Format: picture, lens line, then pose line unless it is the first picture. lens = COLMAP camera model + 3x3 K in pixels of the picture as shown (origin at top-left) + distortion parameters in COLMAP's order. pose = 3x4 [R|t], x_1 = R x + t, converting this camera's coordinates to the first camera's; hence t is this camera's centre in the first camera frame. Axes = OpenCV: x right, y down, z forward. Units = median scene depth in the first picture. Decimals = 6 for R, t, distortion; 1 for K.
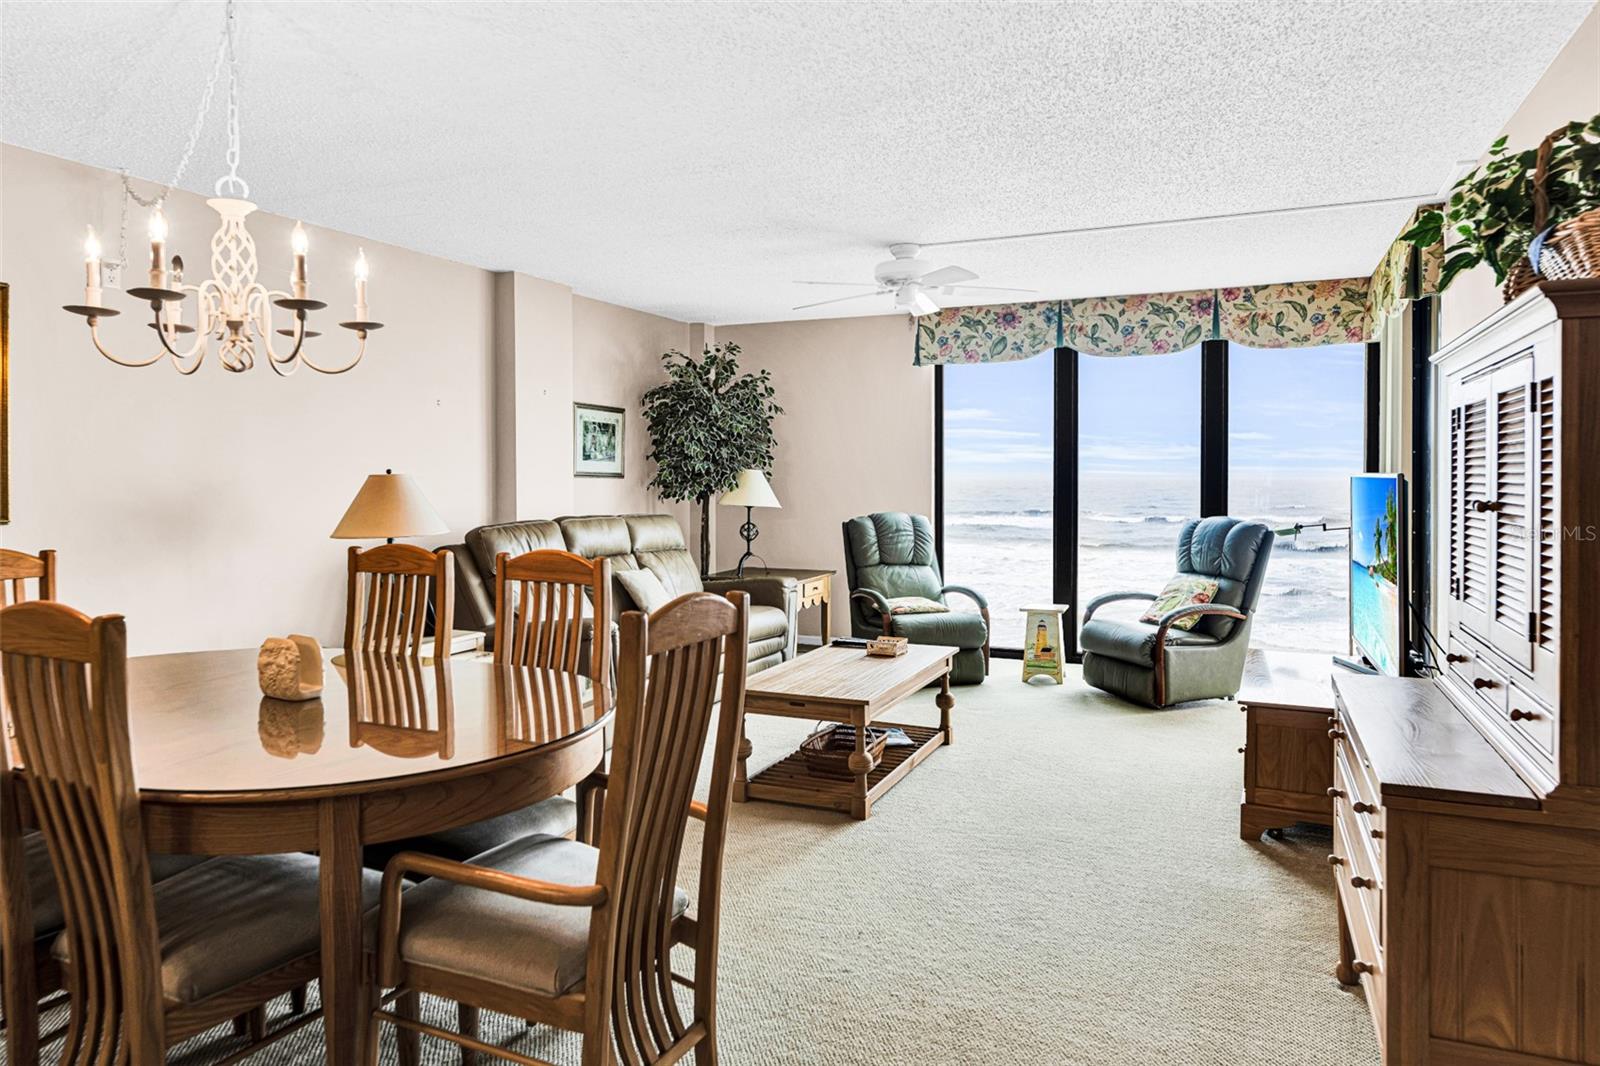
lens RADIAL K [[957.4, 0, 887.8], [0, 957.4, 488.1], [0, 0, 1]] dist [-0.002582, -0.000502]
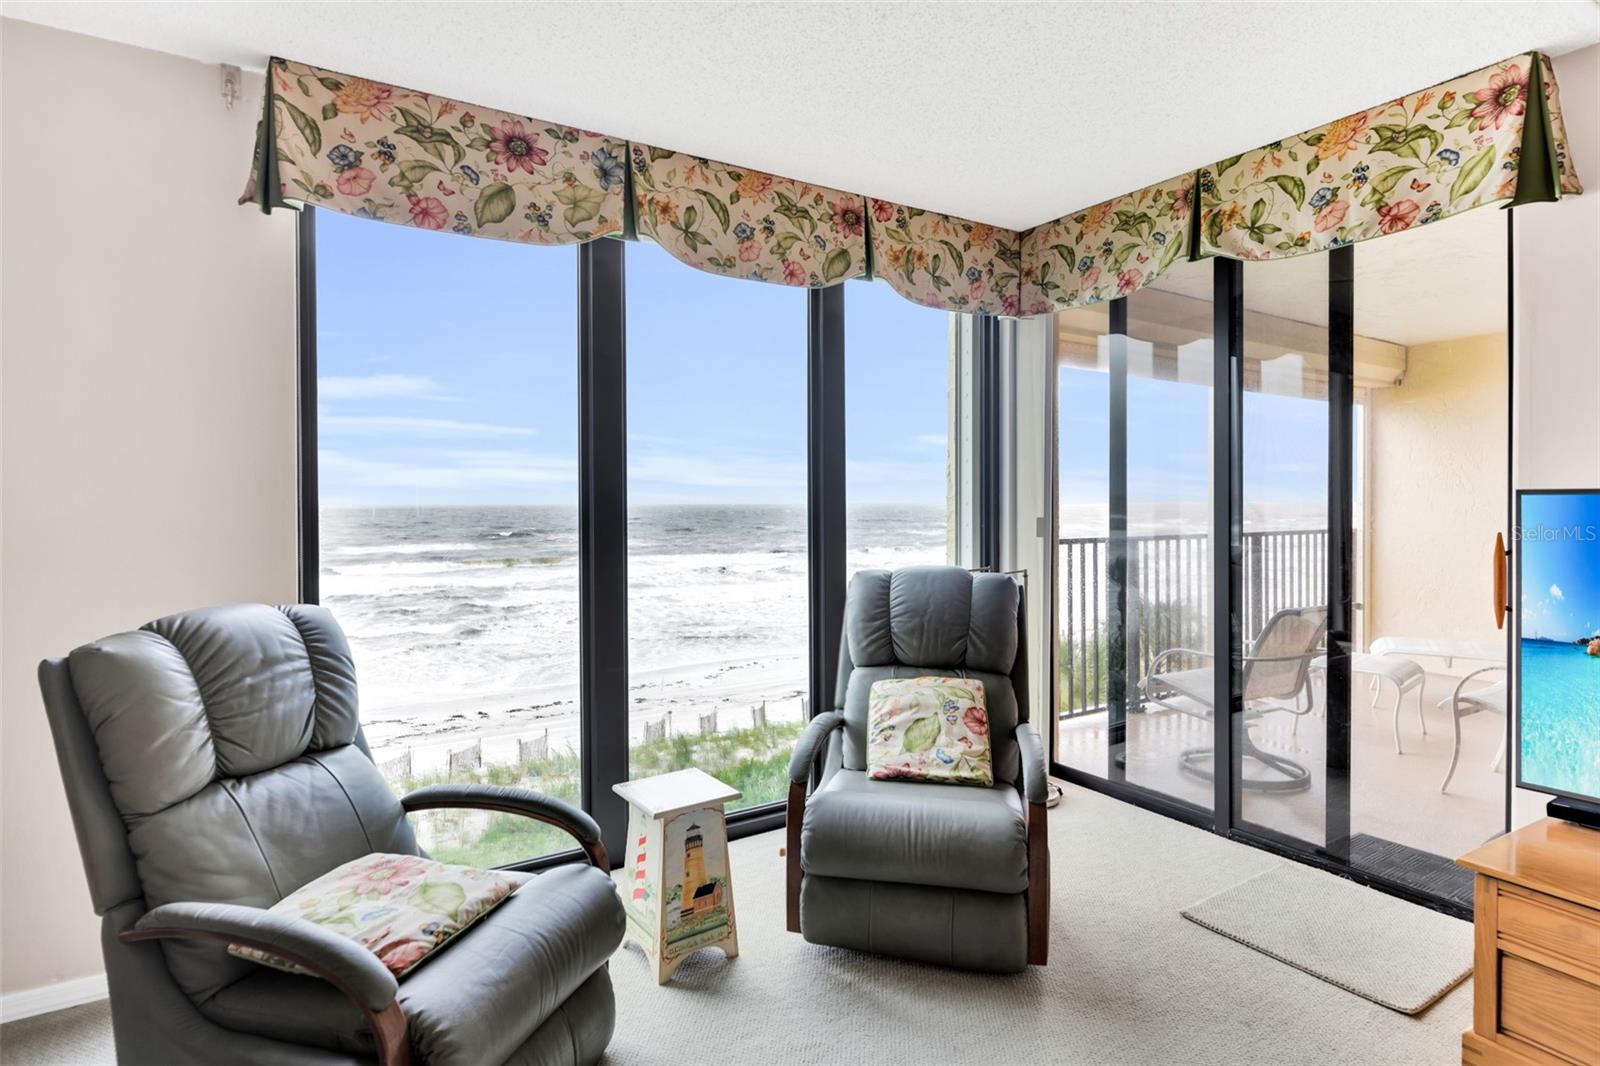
lens RADIAL K [[837.5, 0, 821.3], [0, 837.5, 506.2], [0, 0, 1]] dist [-0.002705, 0.000725]
pose [[0.622920, -0.004816, 0.782271, -0.100063], [0.013574, 0.999897, -0.004653, -0.005985], [-0.782168, 0.013517, 0.622921, 0.697404]]
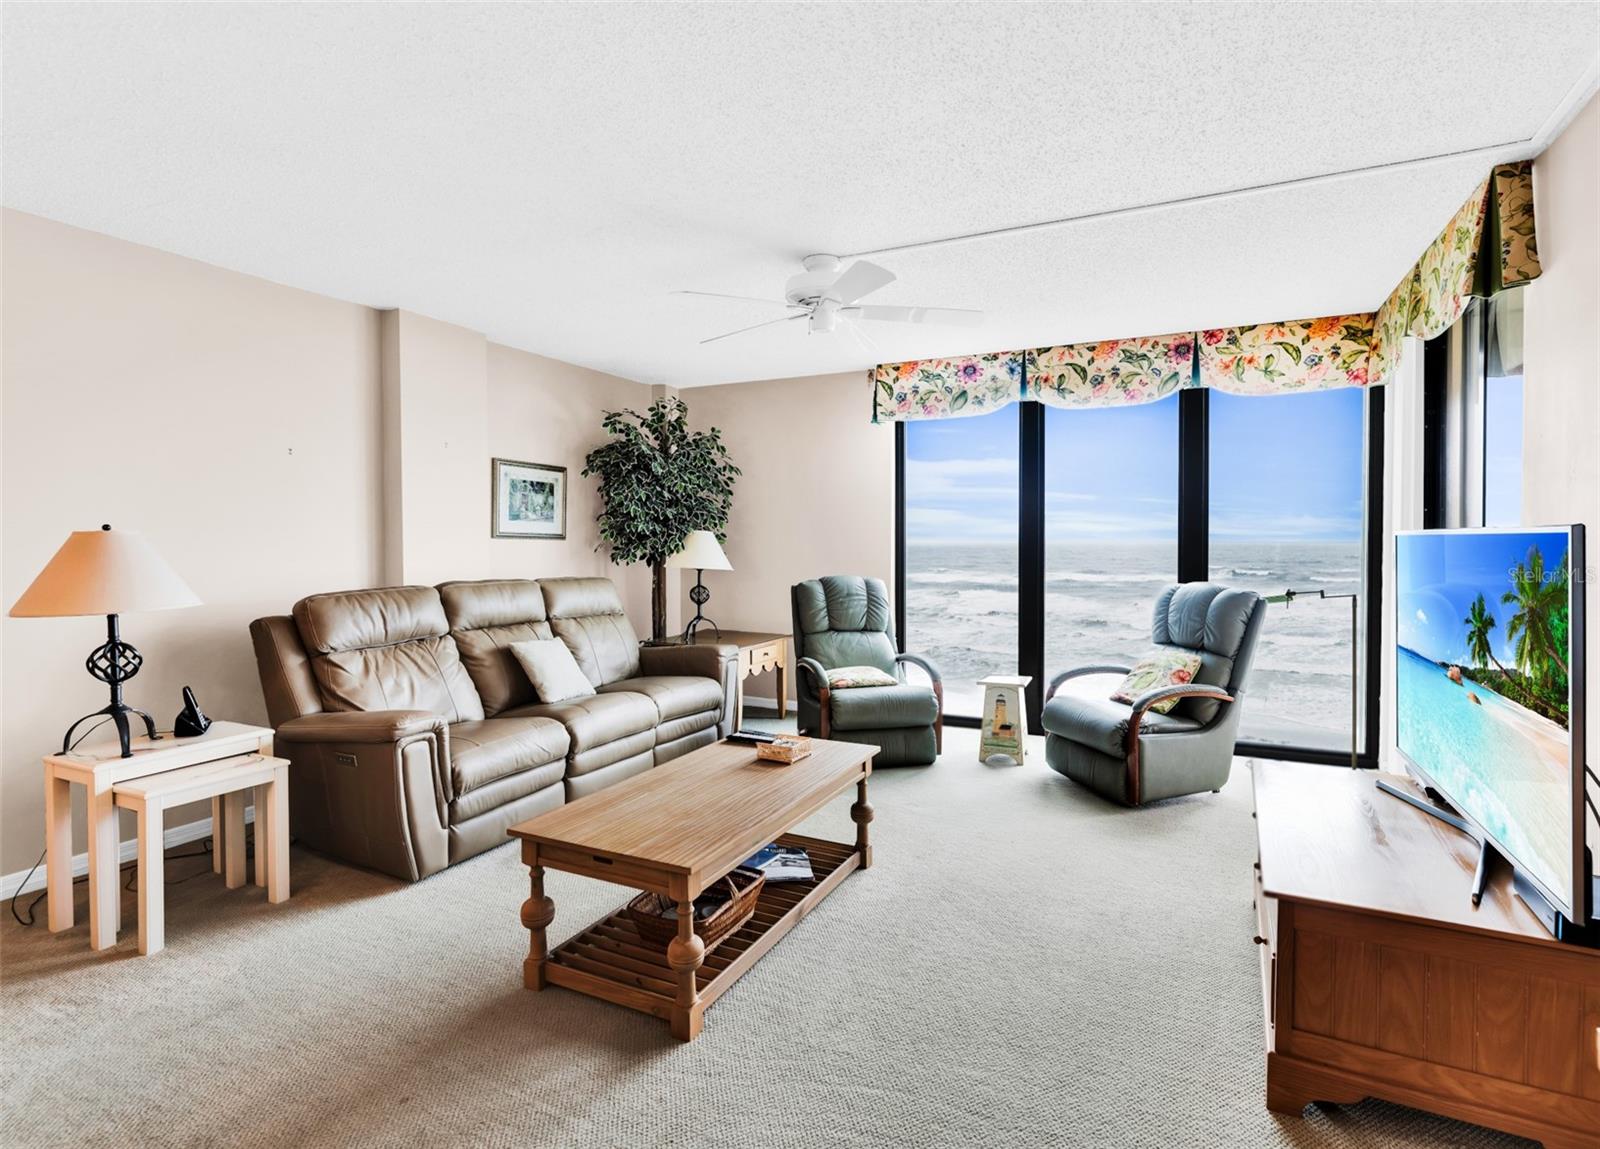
lens RADIAL K [[760.0, 0, 853.5], [0, 760.0, 551.8], [0, 0, 1]] dist [-0.010682, -0.000321]
pose [[0.997415, 0.001286, -0.071850, 0.071163], [-0.001144, 0.999997, 0.002025, 0.000188], [0.071852, -0.001937, 0.997413, 0.261136]]
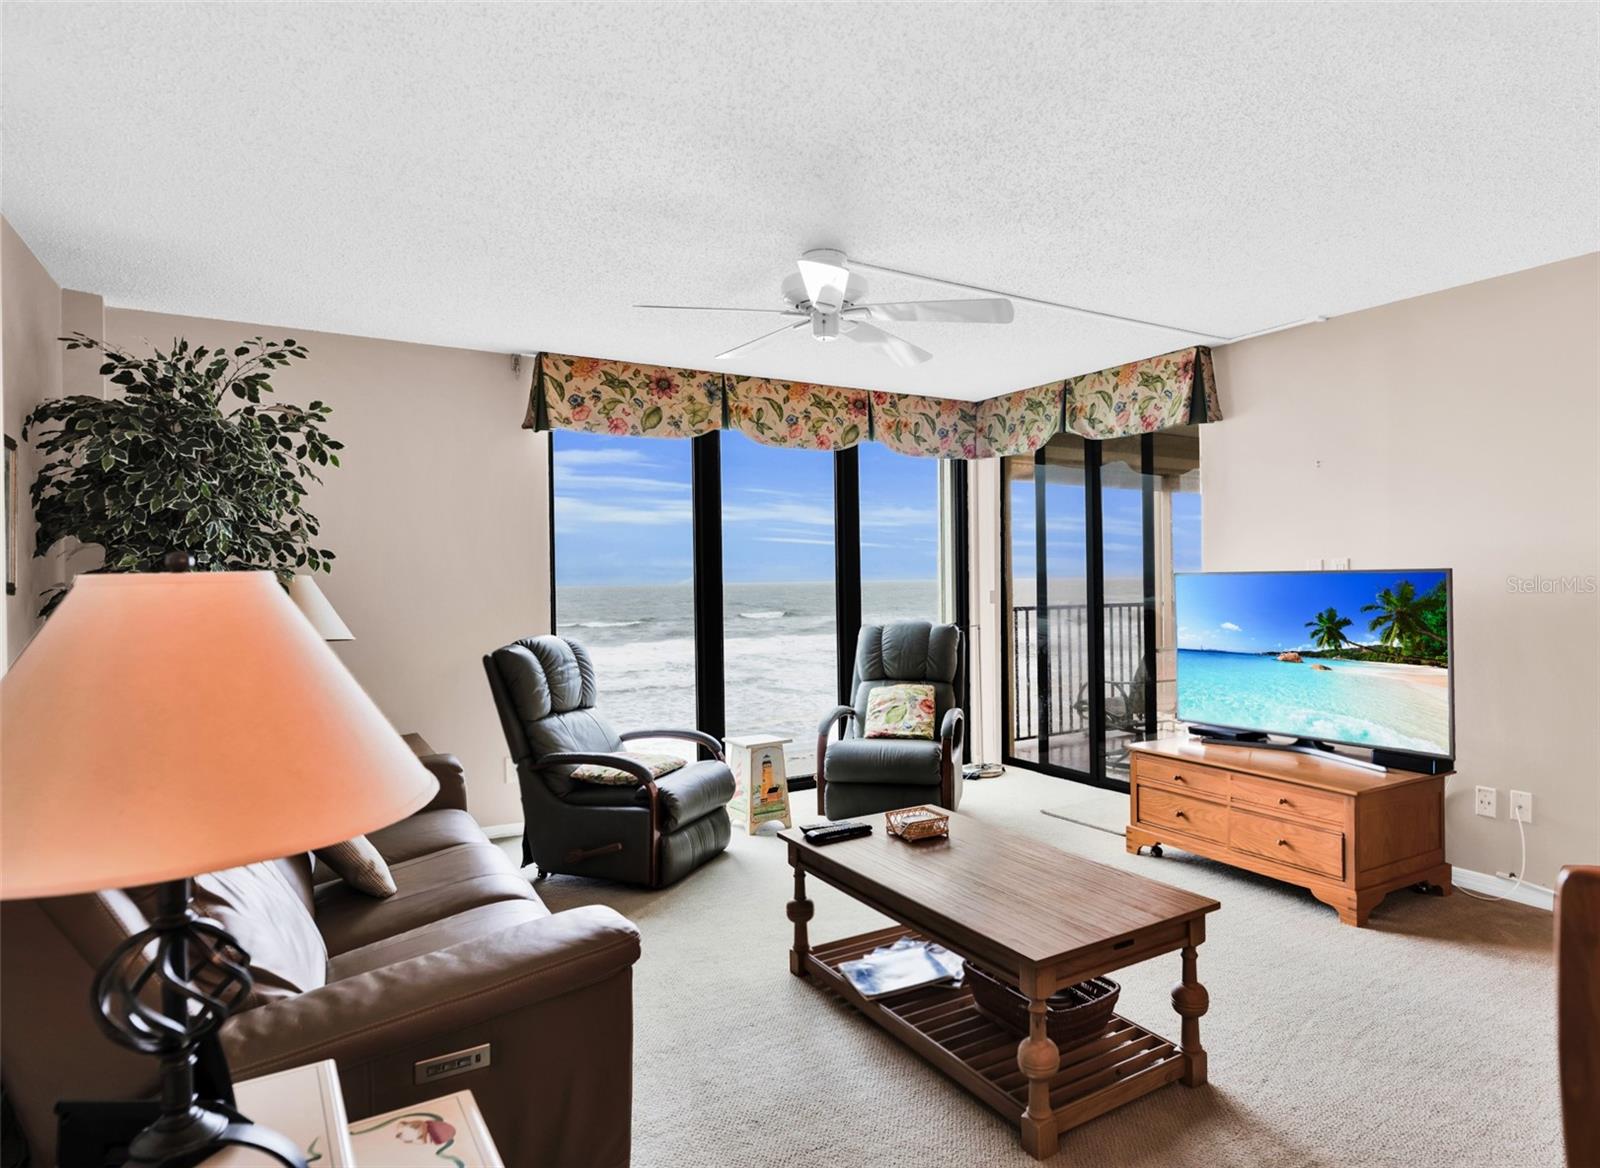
lens RADIAL K [[878.1, 0, 903.0], [0, 878.1, 578.8], [0, 0, 1]] dist [-0.001358, -0.000022]
pose [[0.607176, -0.006886, 0.794537, -0.360988], [0.024123, 0.999661, -0.009771, -0.004212], [-0.794201, 0.025100, 0.607137, 0.432727]]
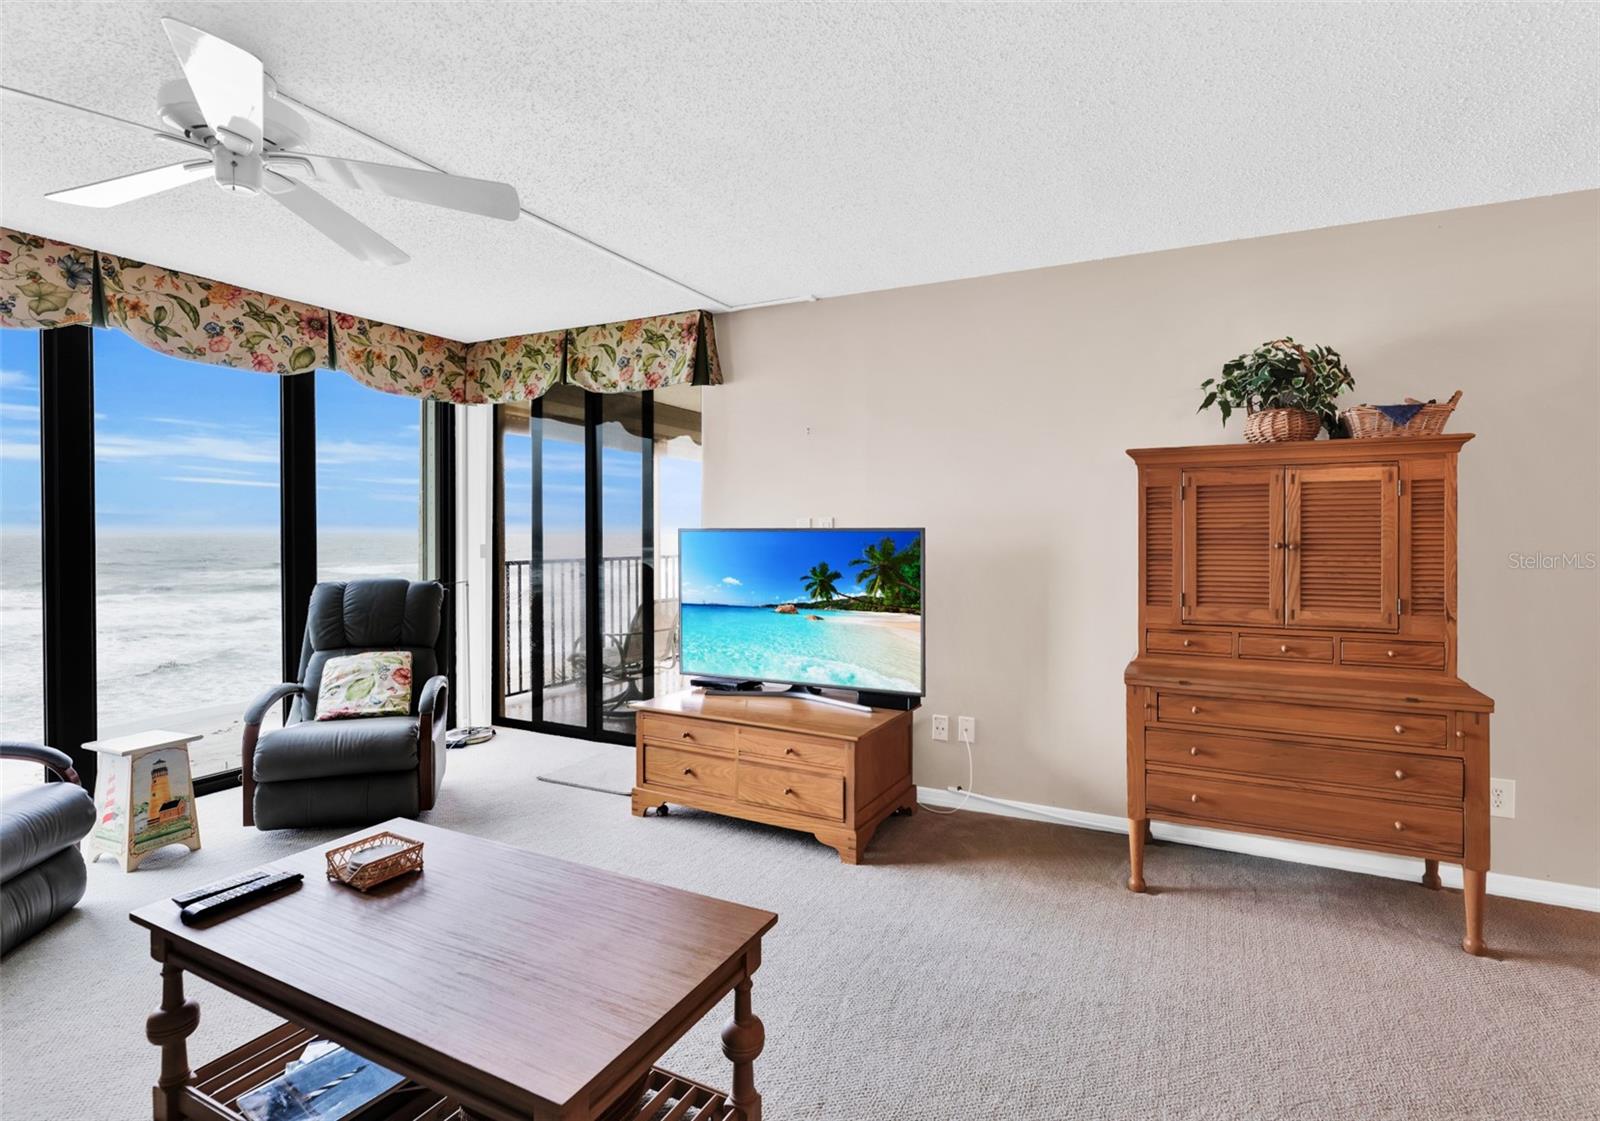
lens RADIAL K [[748.5, 0, 806.0], [0, 748.5, 538.5], [0, 0, 1]] dist [0.000378, -0.000864]
pose [[0.139299, -0.007780, 0.990220, -0.257489], [0.013819, 0.999887, 0.005912, -0.004332], [-0.990154, 0.012860, 0.139391, 0.500477]]
